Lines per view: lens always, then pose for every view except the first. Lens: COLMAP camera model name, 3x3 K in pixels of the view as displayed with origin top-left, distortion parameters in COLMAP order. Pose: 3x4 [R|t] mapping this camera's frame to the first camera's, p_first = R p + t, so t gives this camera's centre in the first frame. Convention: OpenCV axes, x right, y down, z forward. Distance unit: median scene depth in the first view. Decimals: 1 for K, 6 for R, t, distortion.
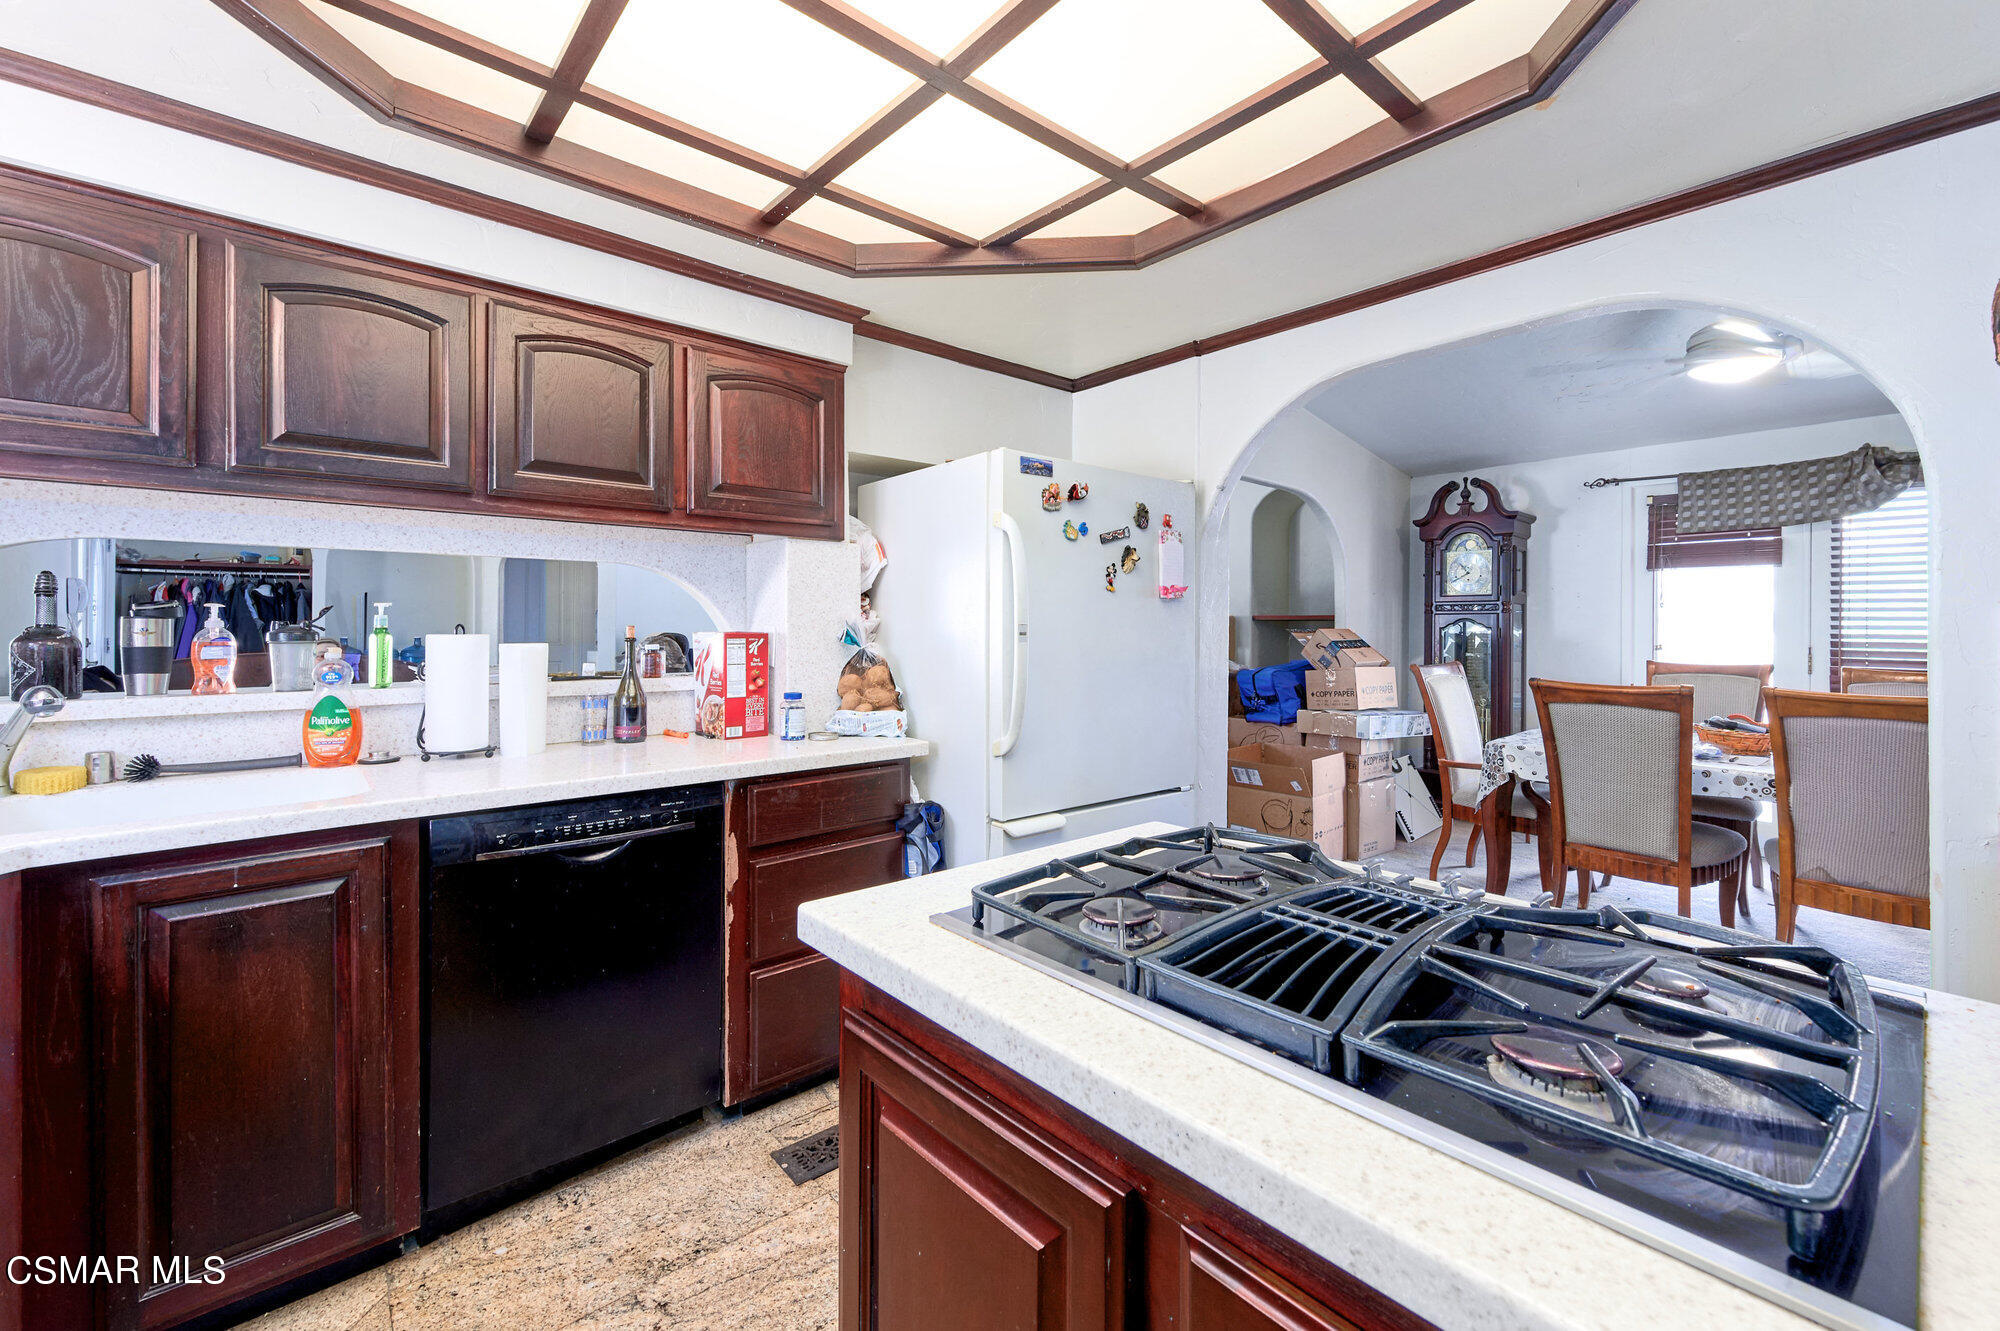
lens RADIAL K [[799.3, 0, 1025.4], [0, 799.3, 629.4], [0, 0, 1]] dist [0.001114, -0.000271]
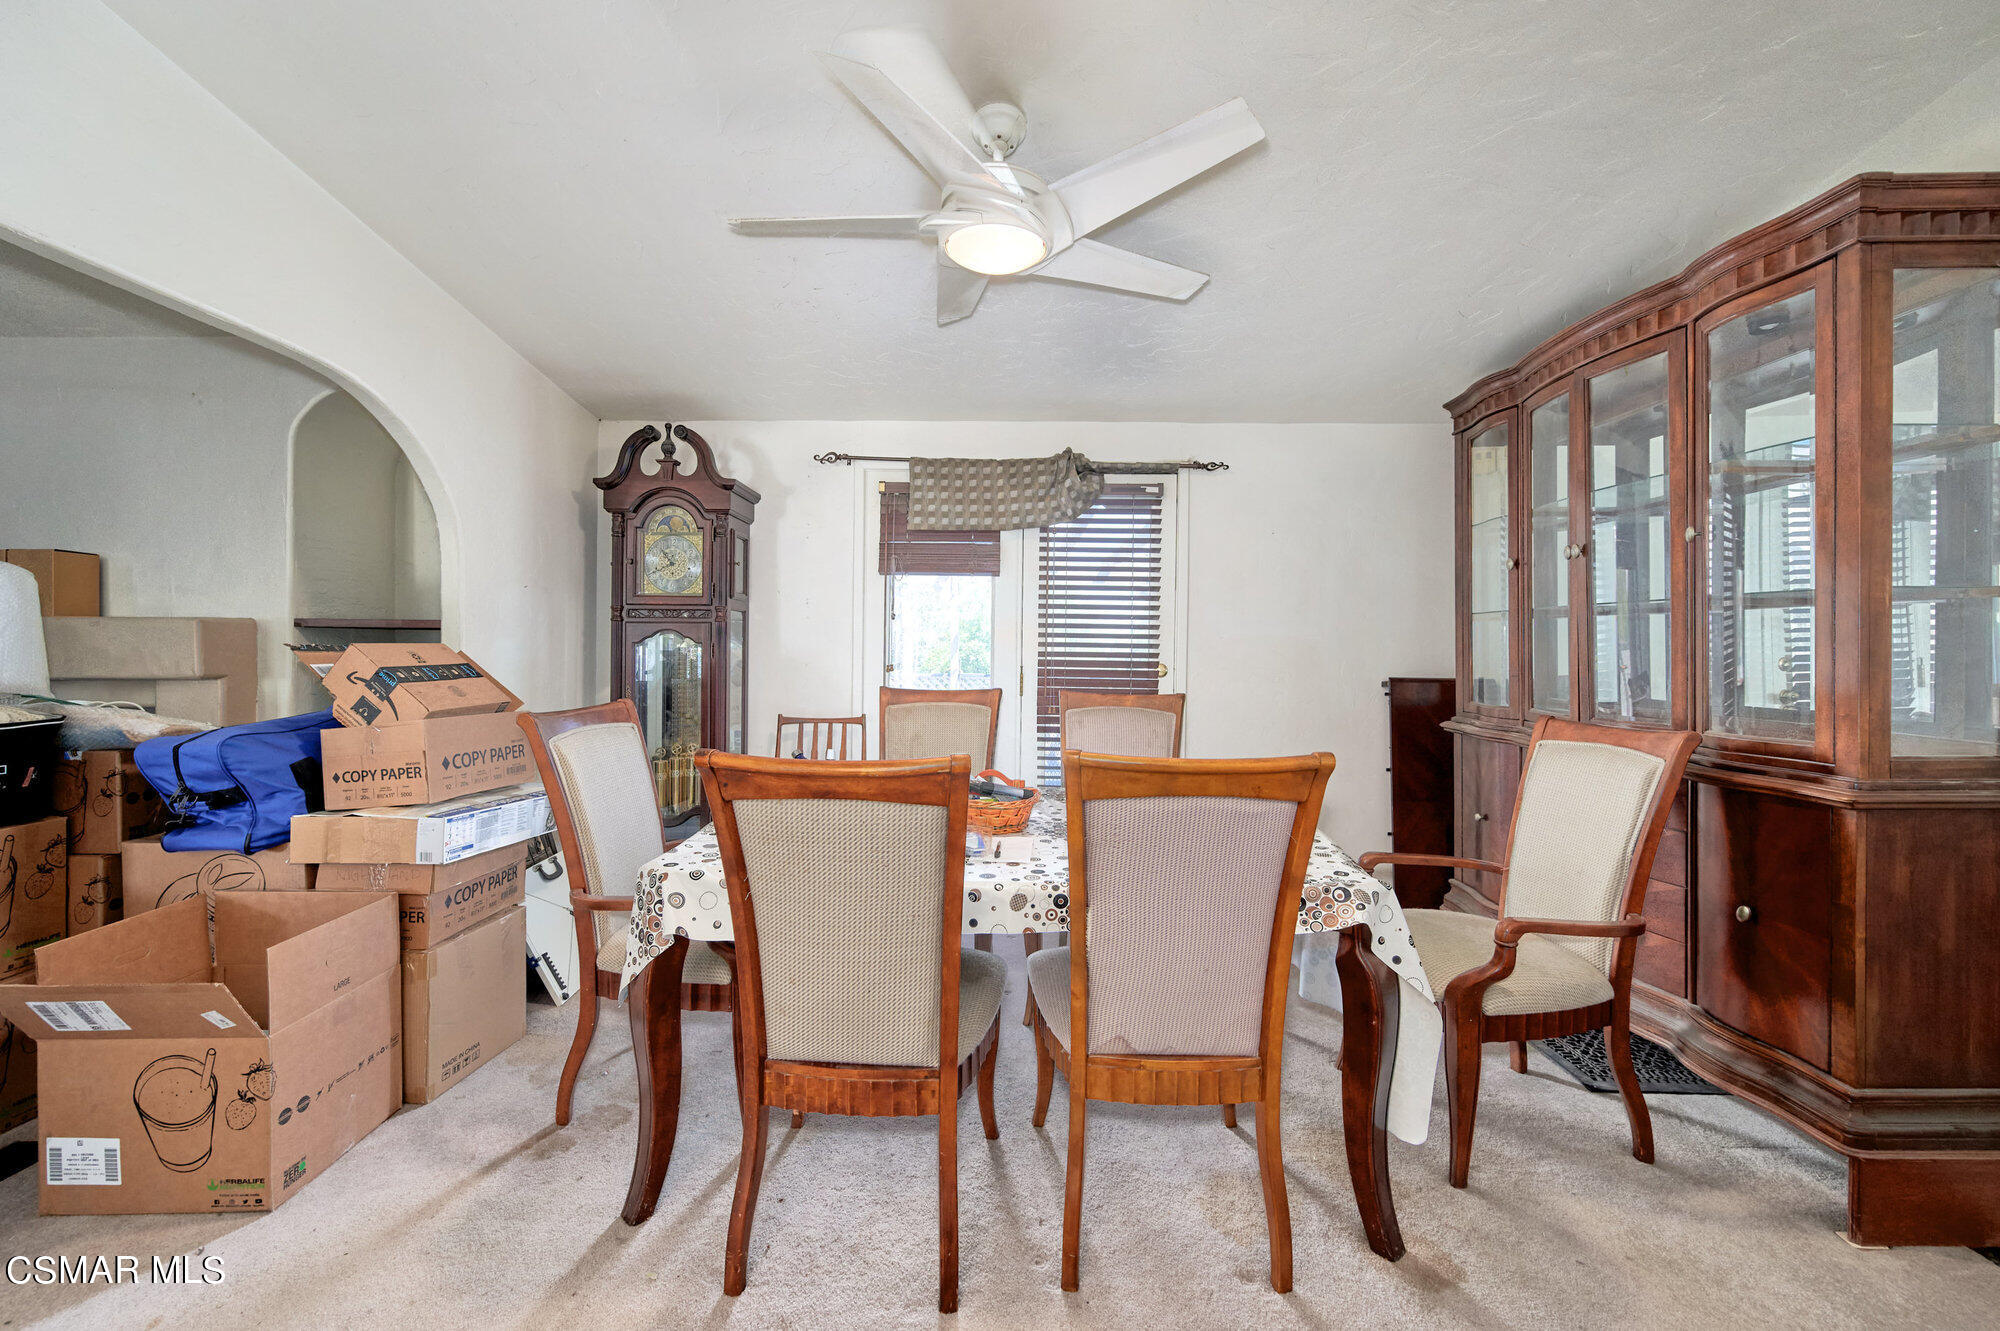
lens RADIAL K [[799.3, 0, 1004.6], [0, 799.3, 649.2], [0, 0, 1]] dist [0.001114, -0.000271]
pose [[0.674466, 0.000188, 0.738306, 0.276441], [-0.003937, 0.999987, 0.003343, -0.000083], [-0.738296, -0.005161, 0.674457, 0.374971]]
